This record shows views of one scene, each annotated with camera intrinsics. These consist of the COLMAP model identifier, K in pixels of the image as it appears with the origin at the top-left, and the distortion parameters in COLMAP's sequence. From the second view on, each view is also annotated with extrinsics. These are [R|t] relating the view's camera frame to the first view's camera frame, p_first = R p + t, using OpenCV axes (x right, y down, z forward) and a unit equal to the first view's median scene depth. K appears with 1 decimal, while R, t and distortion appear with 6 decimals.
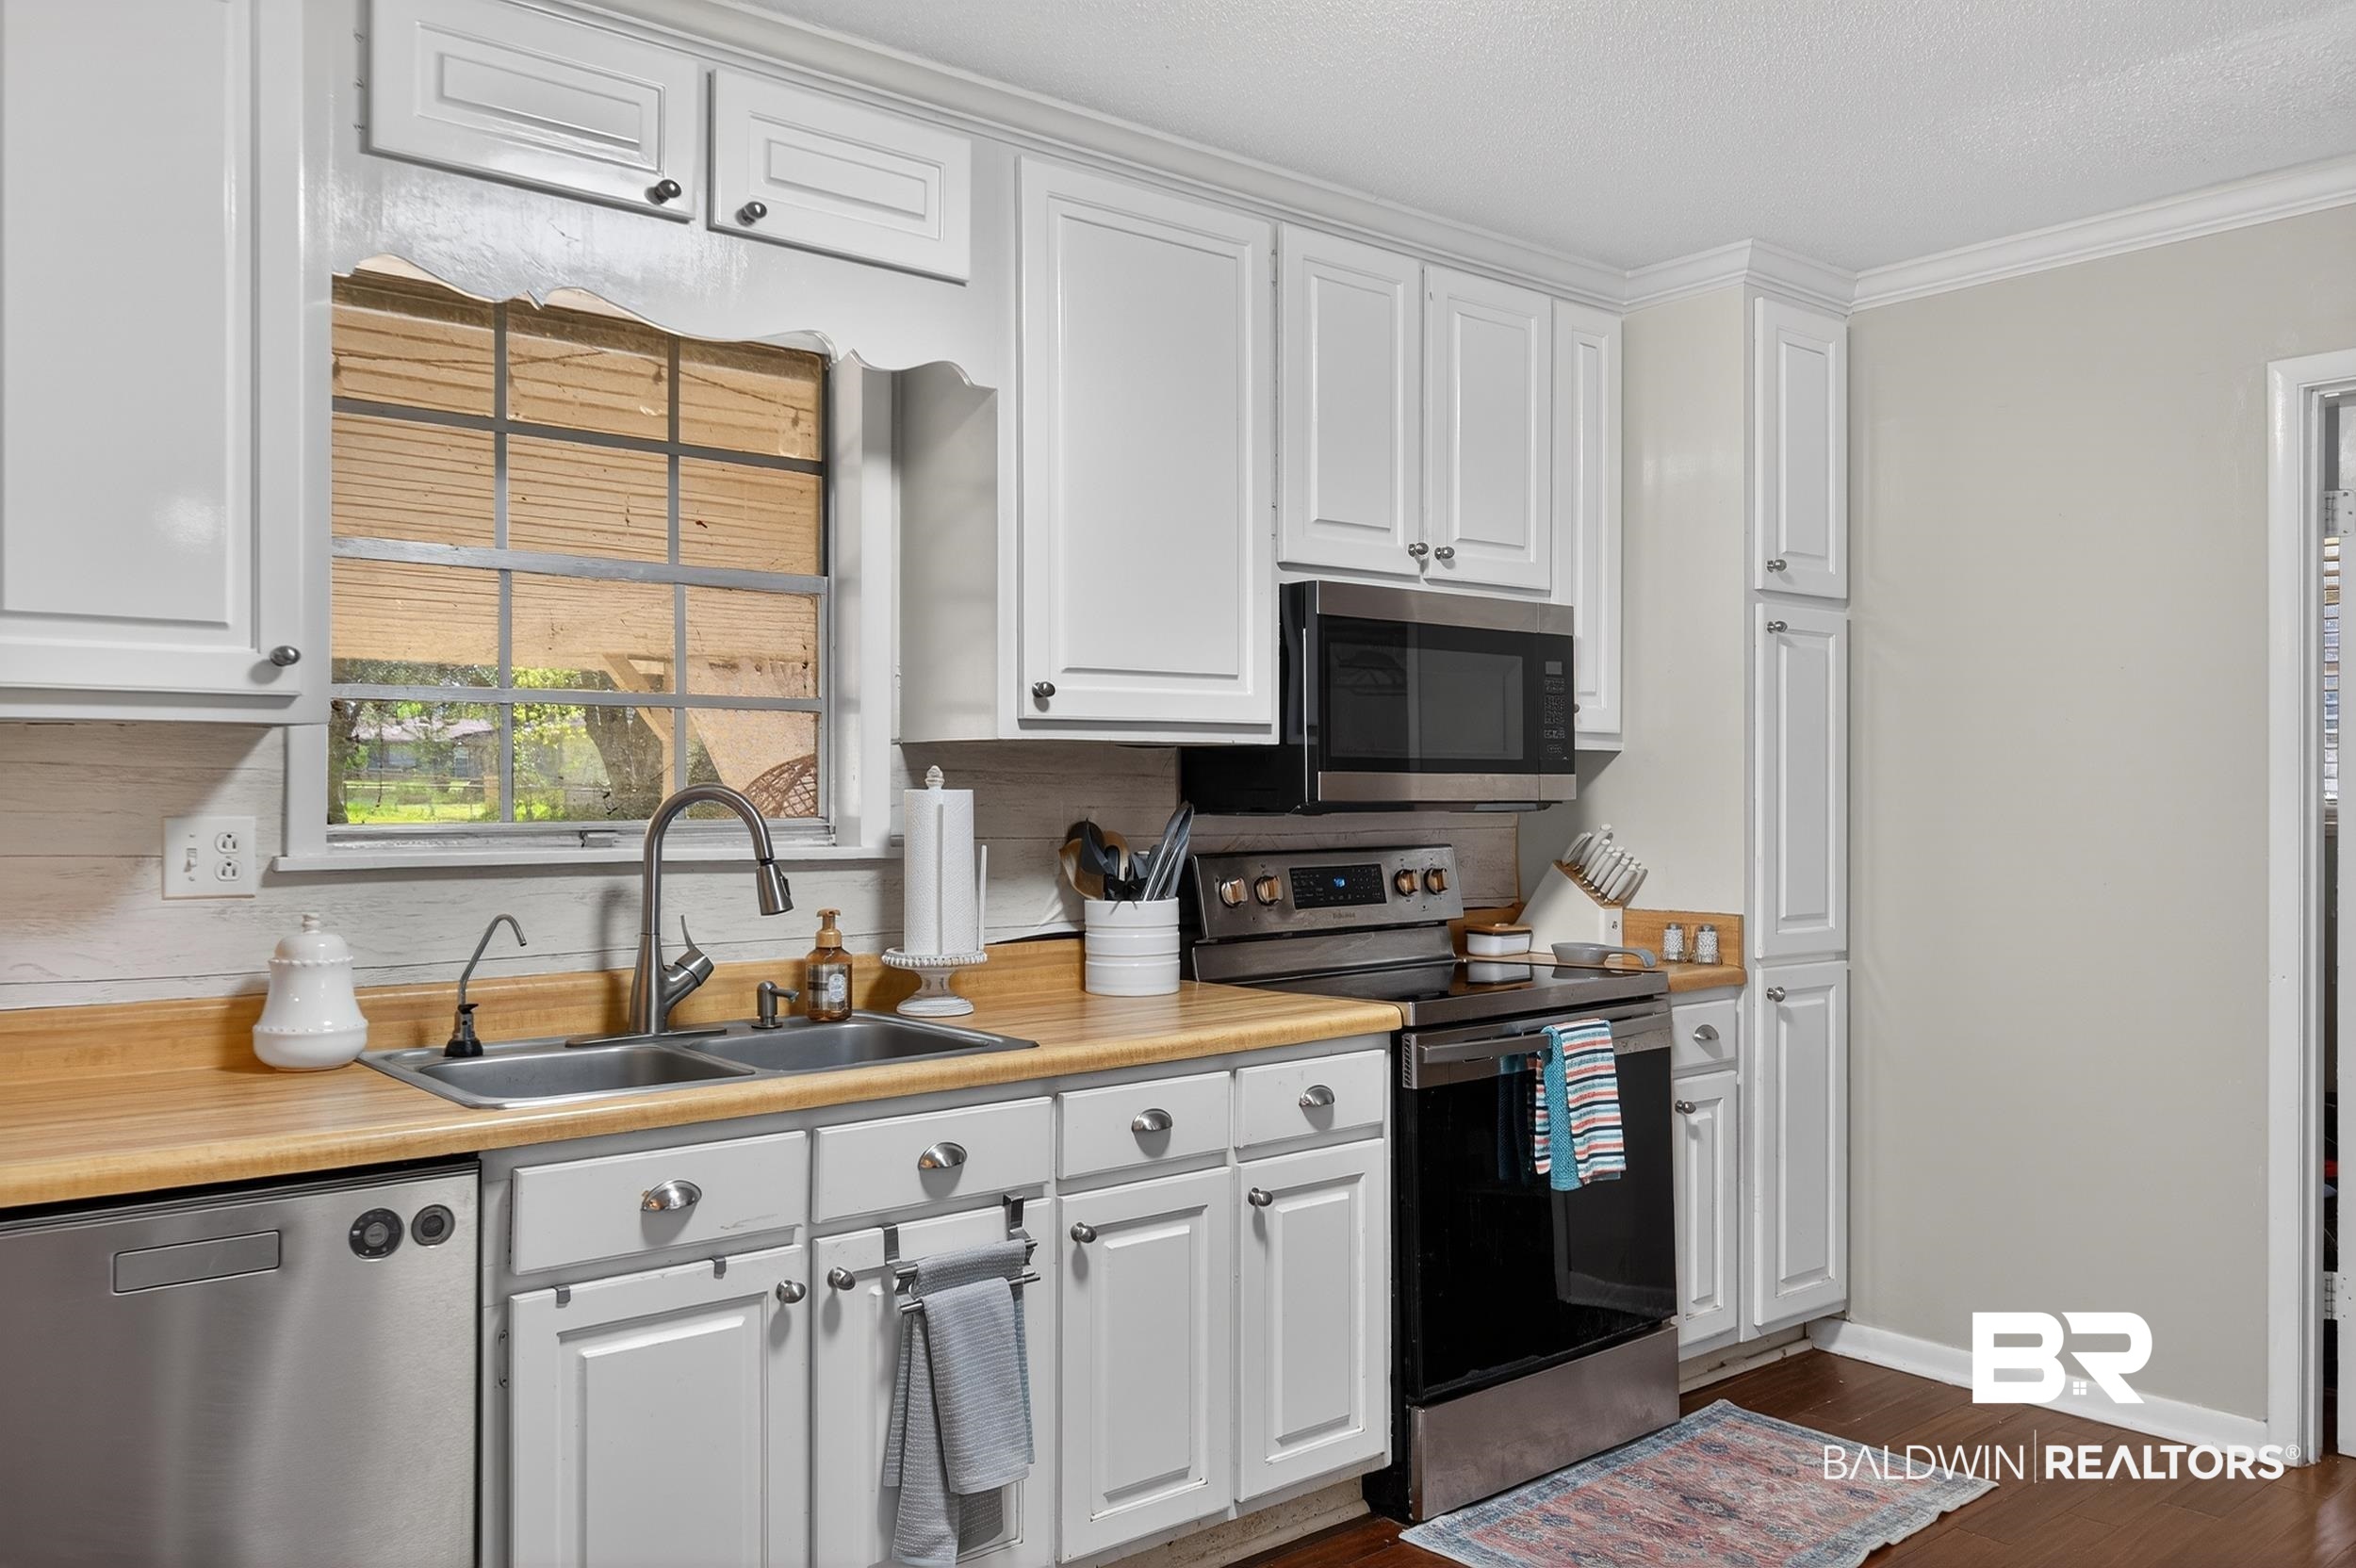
lens RADIAL K [[1797.1, 0, 1195.5], [0, 1797.1, 787.2], [0, 0, 1]] dist [-0.001859, 0.000031]
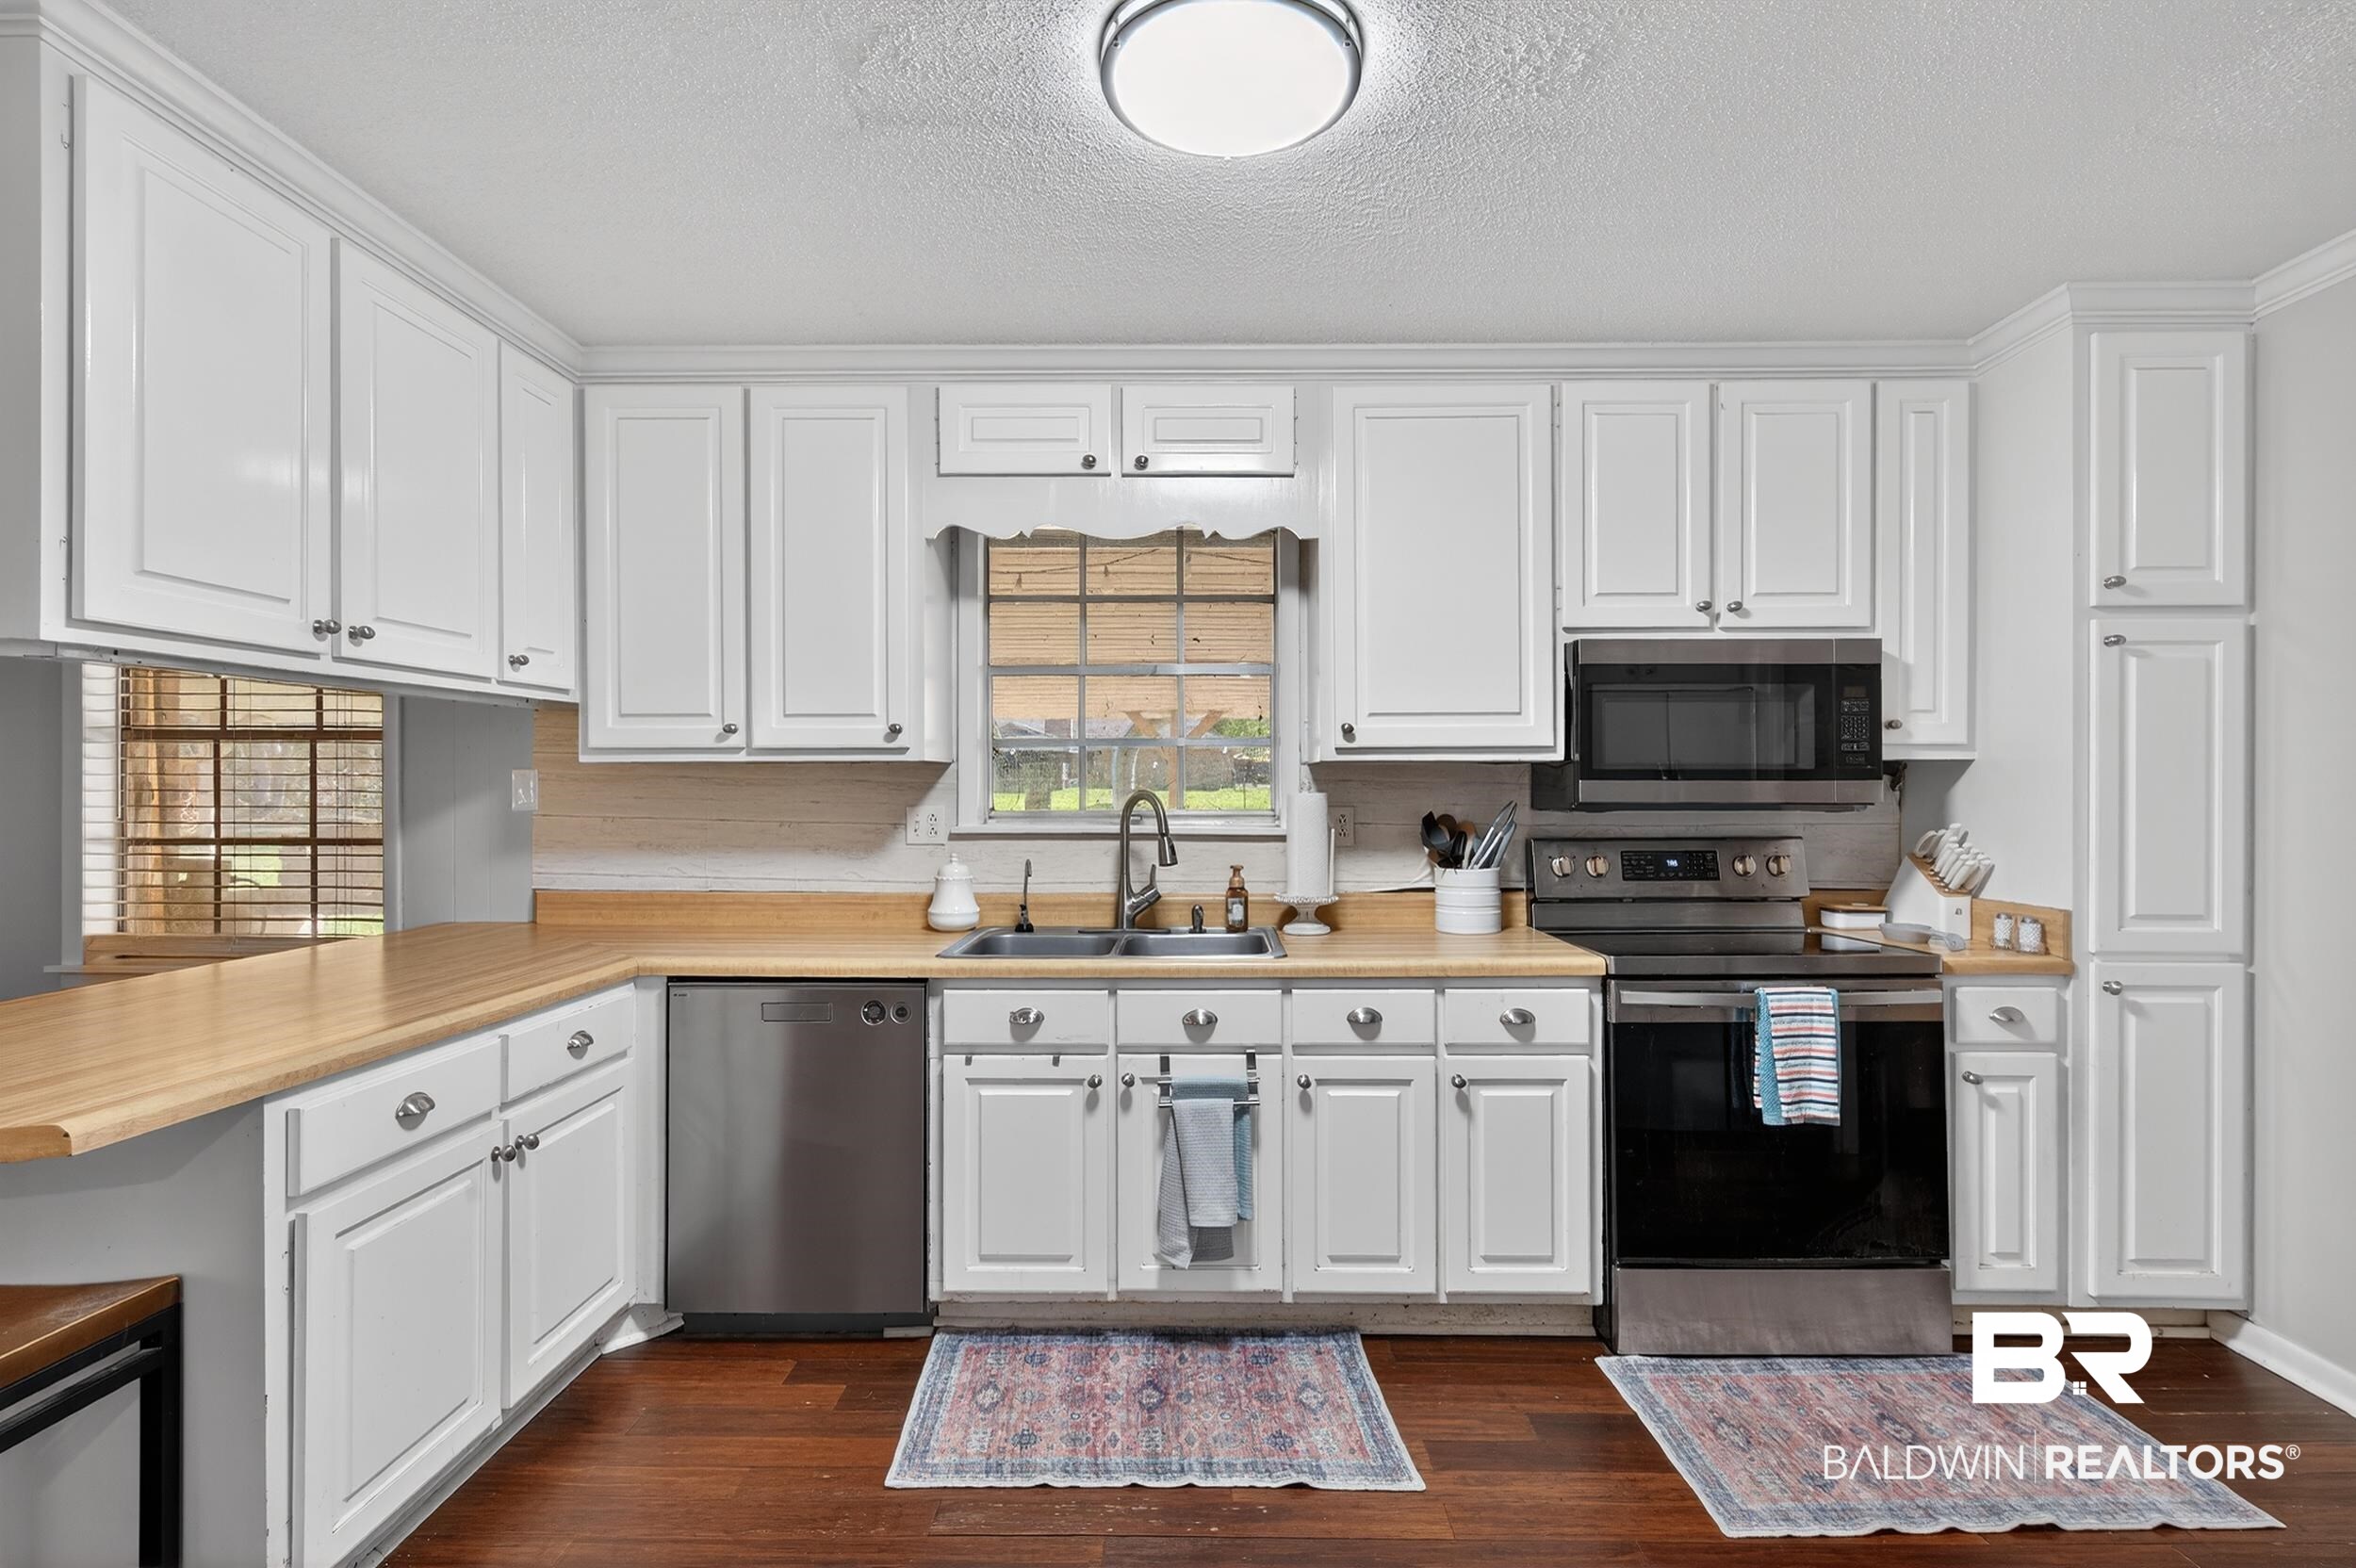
lens RADIAL K [[1078.3, 0, 1186.0], [0, 1078.3, 790.1], [0, 0, 1]] dist [-0.002625, -0.001698]
pose [[0.755679, 0.000266, -0.654942, 0.399960], [0.000723, 0.999999, 0.001239, -0.002744], [0.654941, -0.001410, 0.755678, 0.202137]]
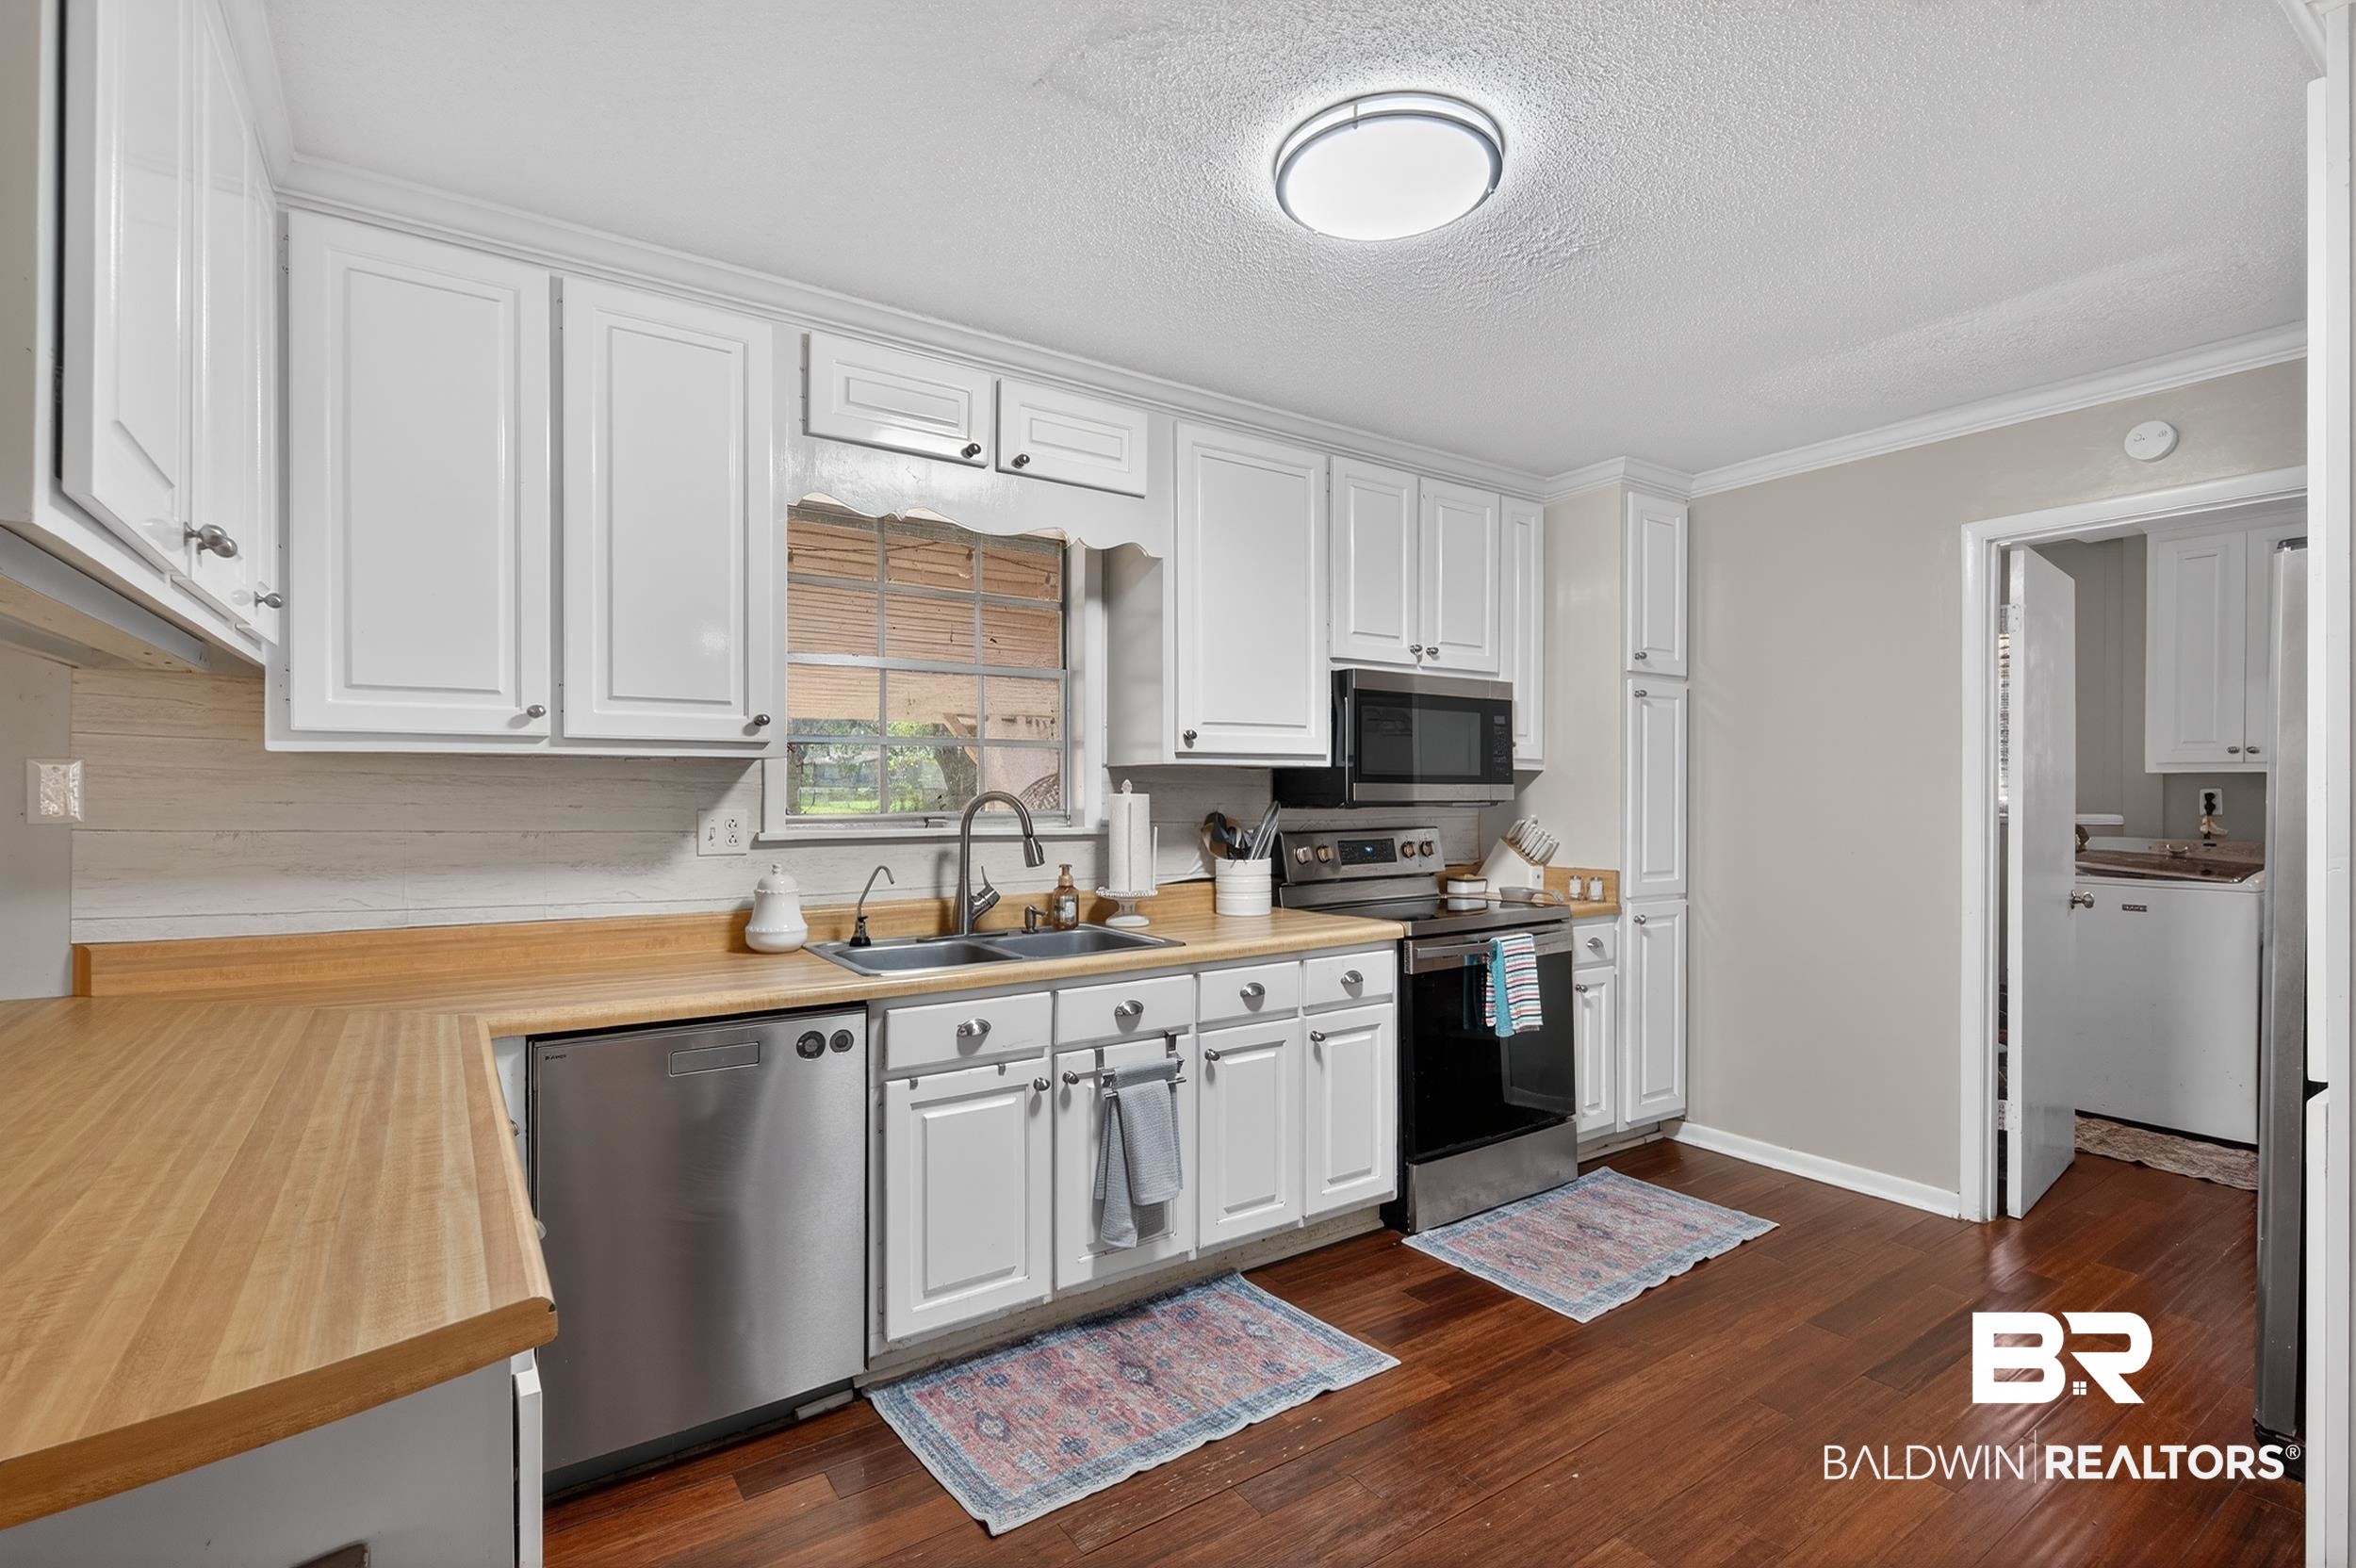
lens RADIAL K [[1078.3, 0, 1182.7], [0, 1078.3, 792.8], [0, 0, 1]] dist [-0.002625, -0.001698]
pose [[0.995020, 0.000803, -0.099674, 0.010005], [-0.000502, 0.999995, 0.003043, -0.002872], [0.099675, -0.002978, 0.995016, -0.015274]]
